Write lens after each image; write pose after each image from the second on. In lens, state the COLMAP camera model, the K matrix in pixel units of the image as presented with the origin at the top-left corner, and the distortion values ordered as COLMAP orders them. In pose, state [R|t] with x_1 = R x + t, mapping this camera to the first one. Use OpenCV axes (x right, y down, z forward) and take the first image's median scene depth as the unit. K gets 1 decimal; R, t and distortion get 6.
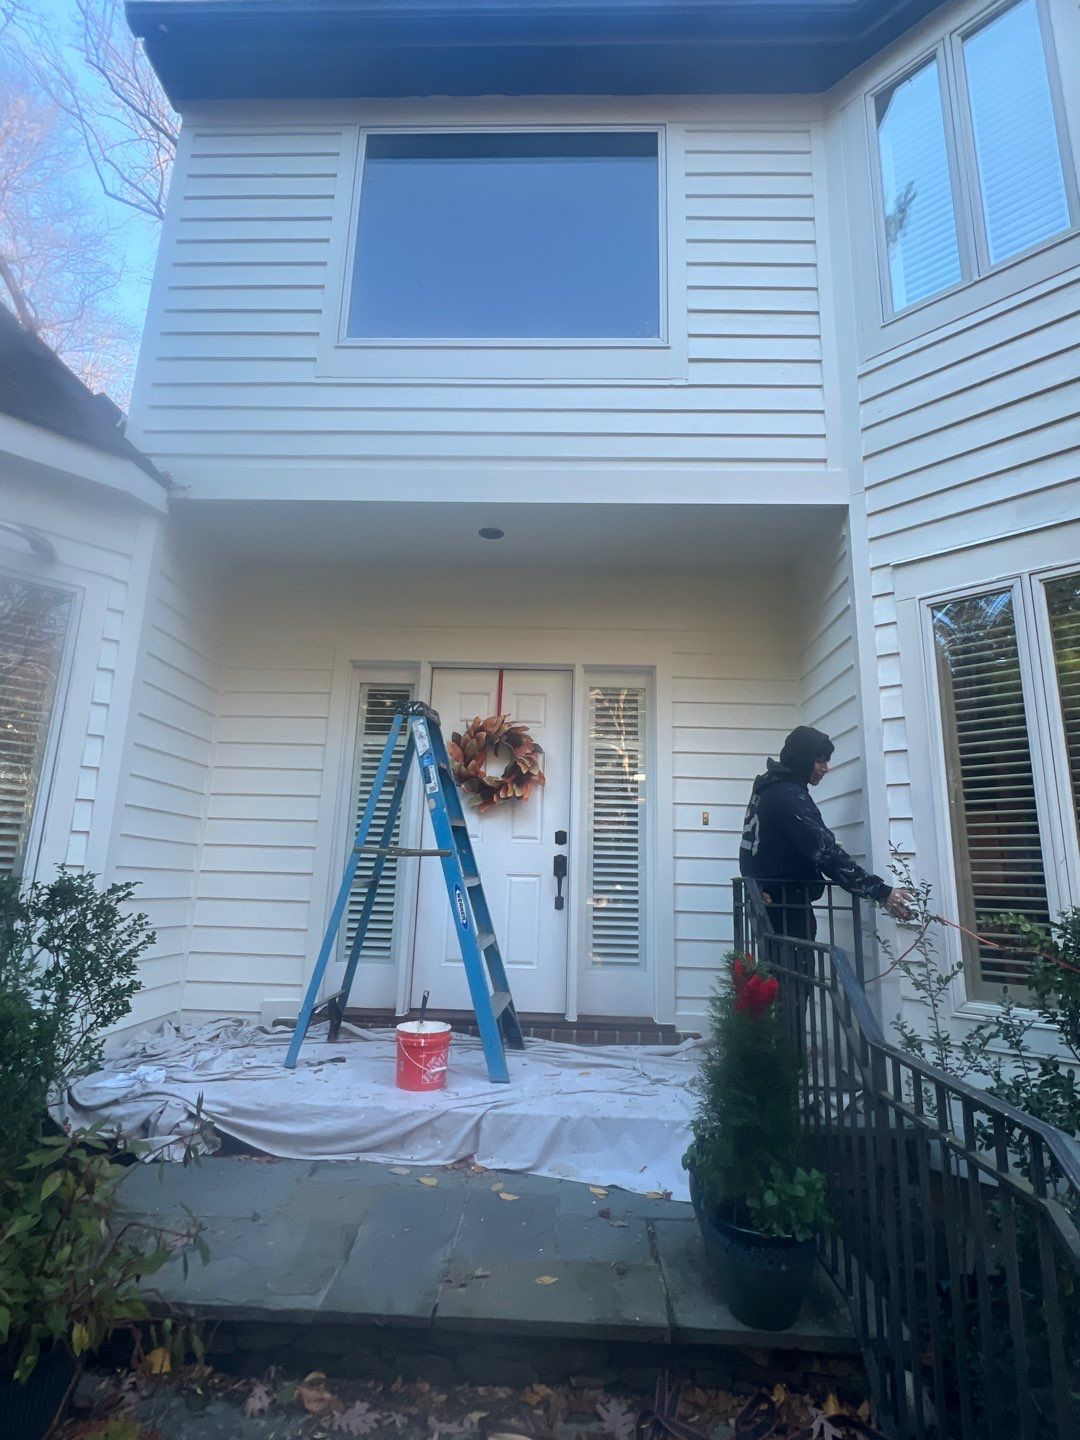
lens RADIAL K [[709.5, 0, 540.0], [0, 709.5, 720.0], [0, 0, 1]] dist [0.093962, -0.105401]
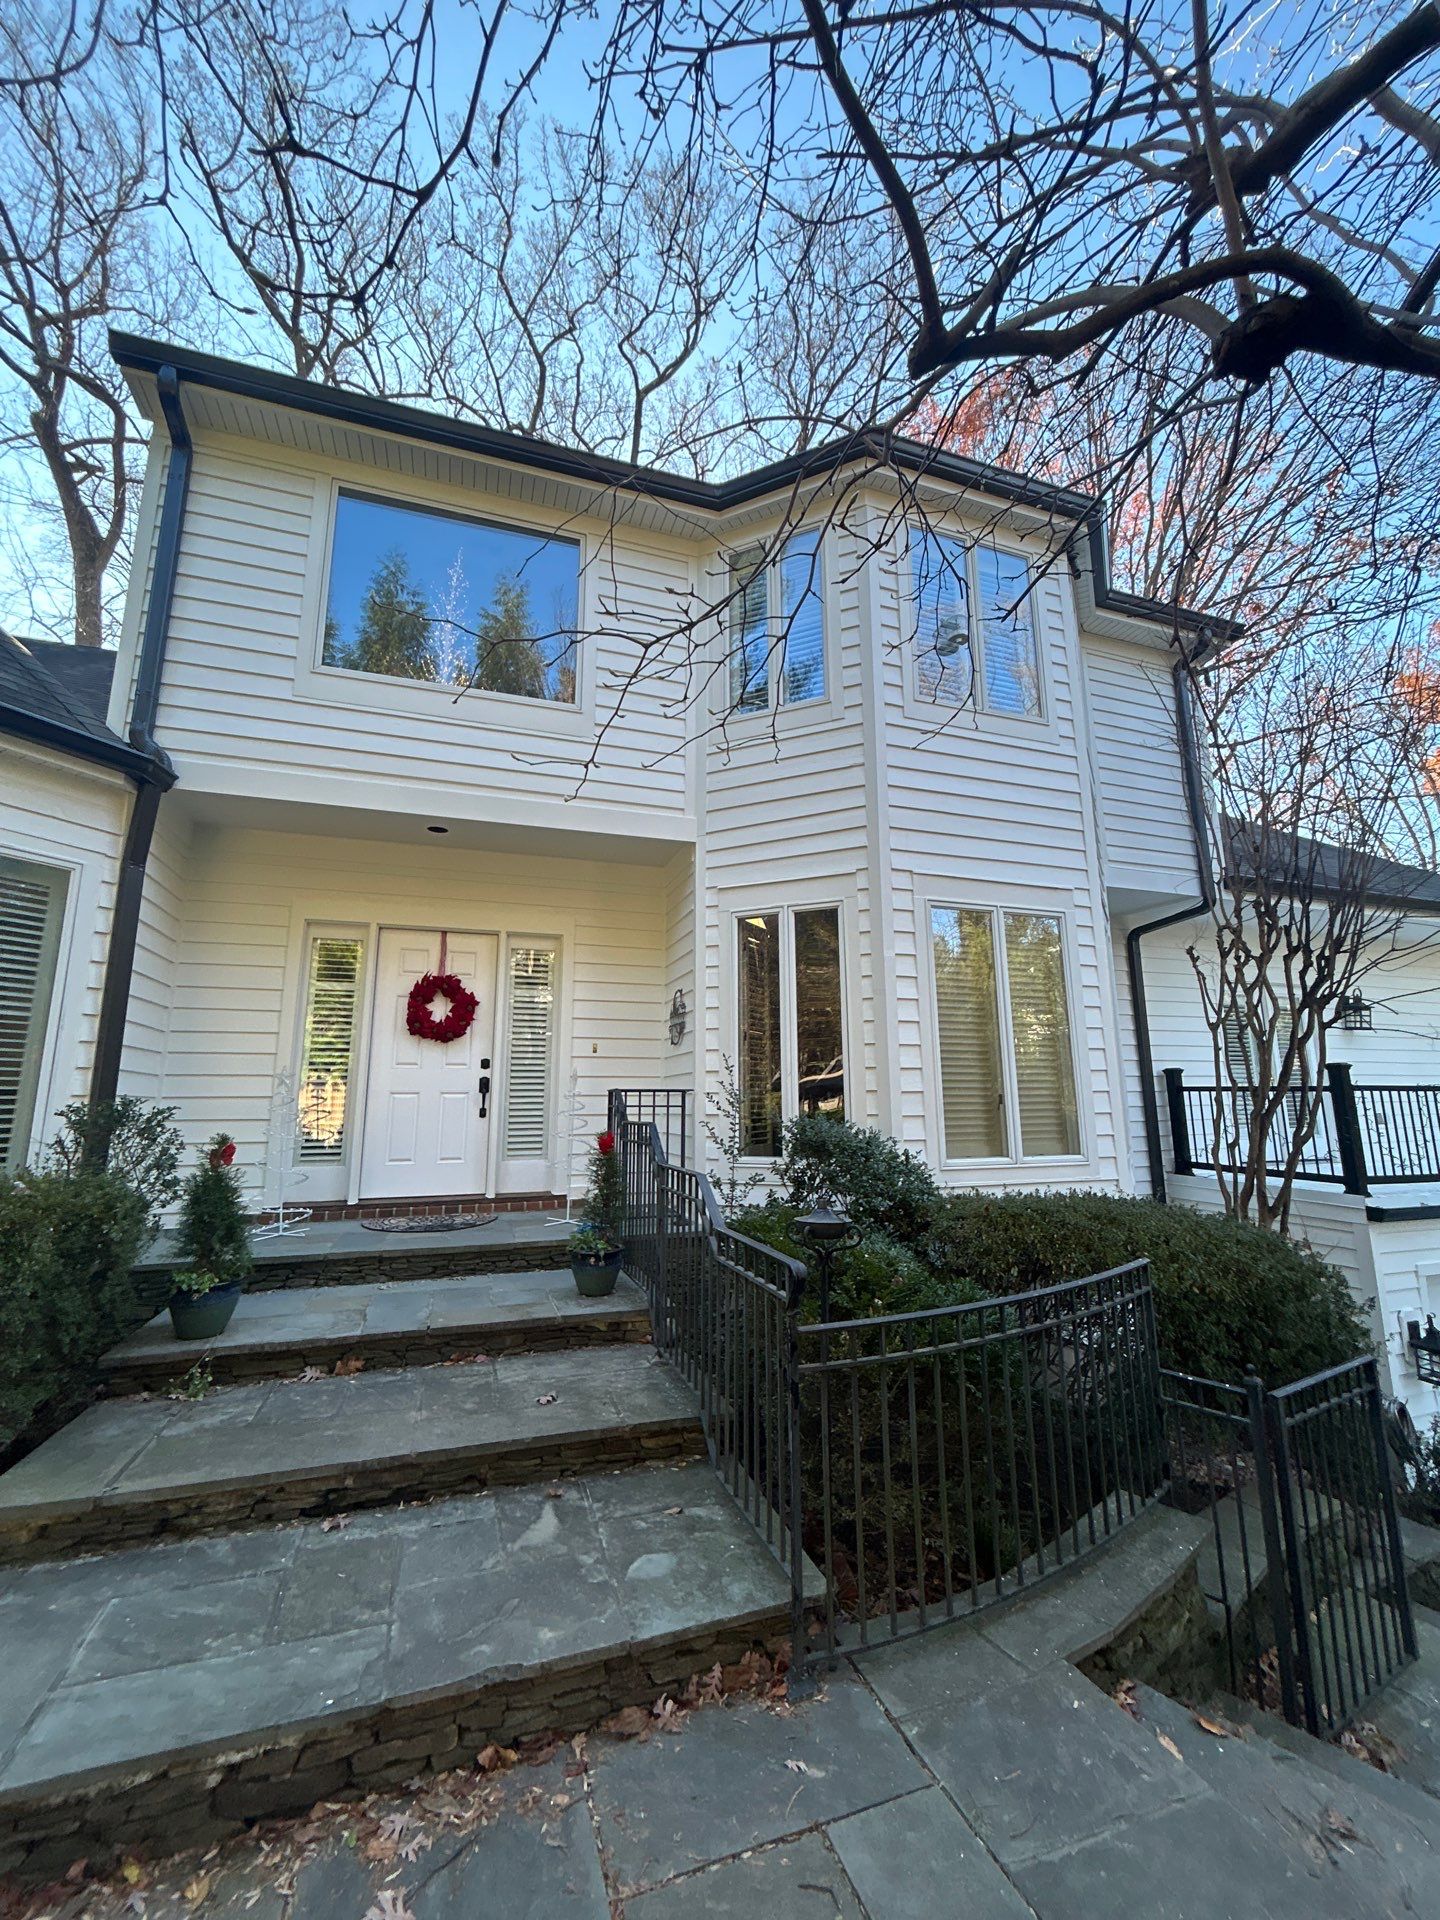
lens RADIAL K [[769.1, 0, 720.0], [0, 769.1, 960.0], [0, 0, 1]] dist [0.000849, -0.000708]
pose [[0.935167, 0.030136, 0.352923, -0.084027], [-0.048058, 0.997956, 0.042129, -0.120957], [-0.350932, -0.056359, 0.934703, -0.529600]]
